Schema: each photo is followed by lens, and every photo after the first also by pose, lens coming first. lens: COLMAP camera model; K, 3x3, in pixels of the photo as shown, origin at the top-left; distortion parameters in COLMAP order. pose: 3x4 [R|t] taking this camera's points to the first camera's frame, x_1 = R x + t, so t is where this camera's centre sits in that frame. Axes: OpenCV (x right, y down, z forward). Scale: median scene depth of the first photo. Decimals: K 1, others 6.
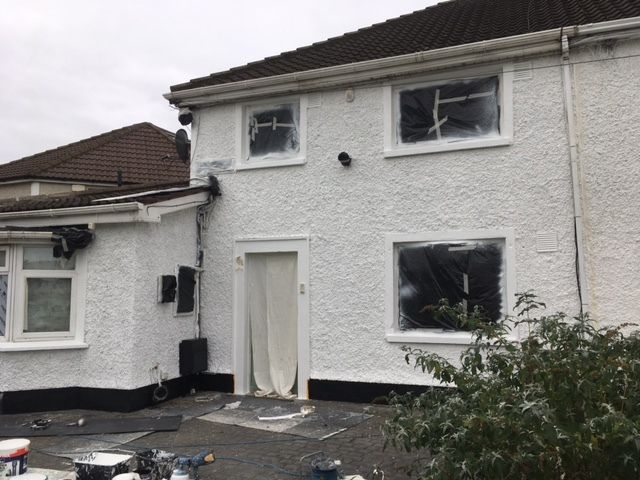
lens RADIAL K [[534.8, 0, 306.3], [0, 534.8, 239.4], [0, 0, 1]] dist [0.014008, -0.001399]
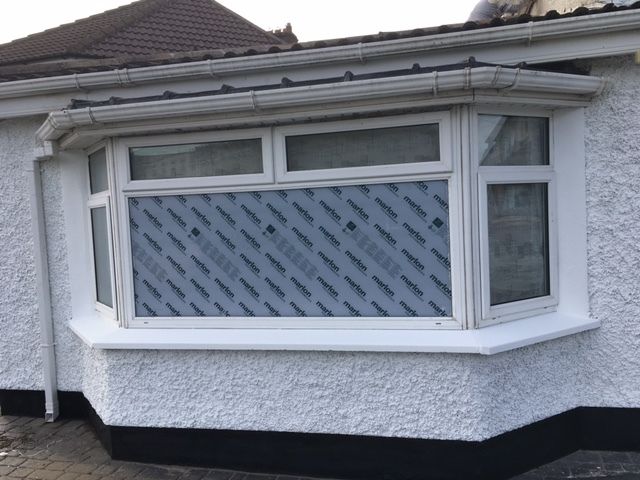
lens RADIAL K [[544.7, 0, 320.0], [0, 544.7, 240.0], [0, 0, 1]] dist [0.025314, -0.012234]
pose [[0.990485, -0.055633, 0.125875, -0.693690], [0.035863, 0.987389, 0.154199, 0.041345], [-0.132866, -0.148218, 0.979989, 0.557287]]
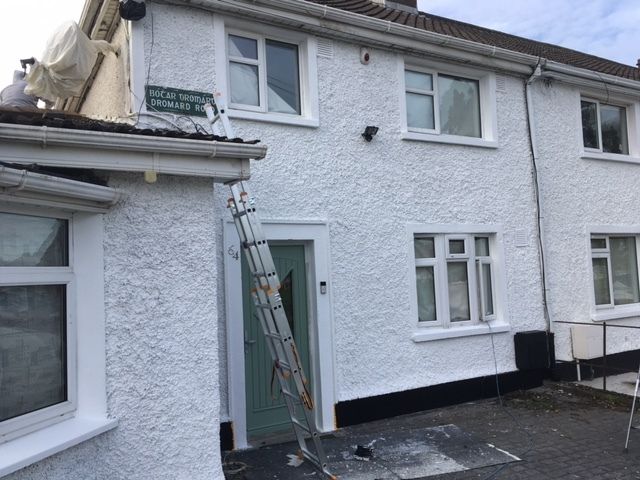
lens RADIAL K [[544.7, 0, 320.0], [0, 544.7, 240.0], [0, 0, 1]] dist [0.025314, -0.012234]
pose [[0.629734, 0.028770, 0.776278, -0.665115], [-0.035290, 0.999342, -0.008409, 0.031095], [-0.776009, -0.022099, 0.630335, 0.539435]]
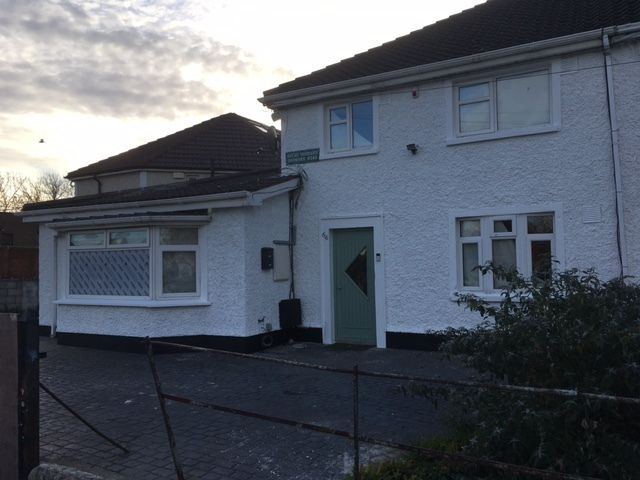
lens RADIAL K [[529.8, 0, 299.6], [0, 529.8, 228.5], [0, 0, 1]] dist [0.049010, -0.061035]
pose [[0.989510, -0.019991, -0.143071, -0.010633], [0.023900, 0.999385, 0.025655, -0.008241], [0.142470, -0.028806, 0.989380, -0.213230]]
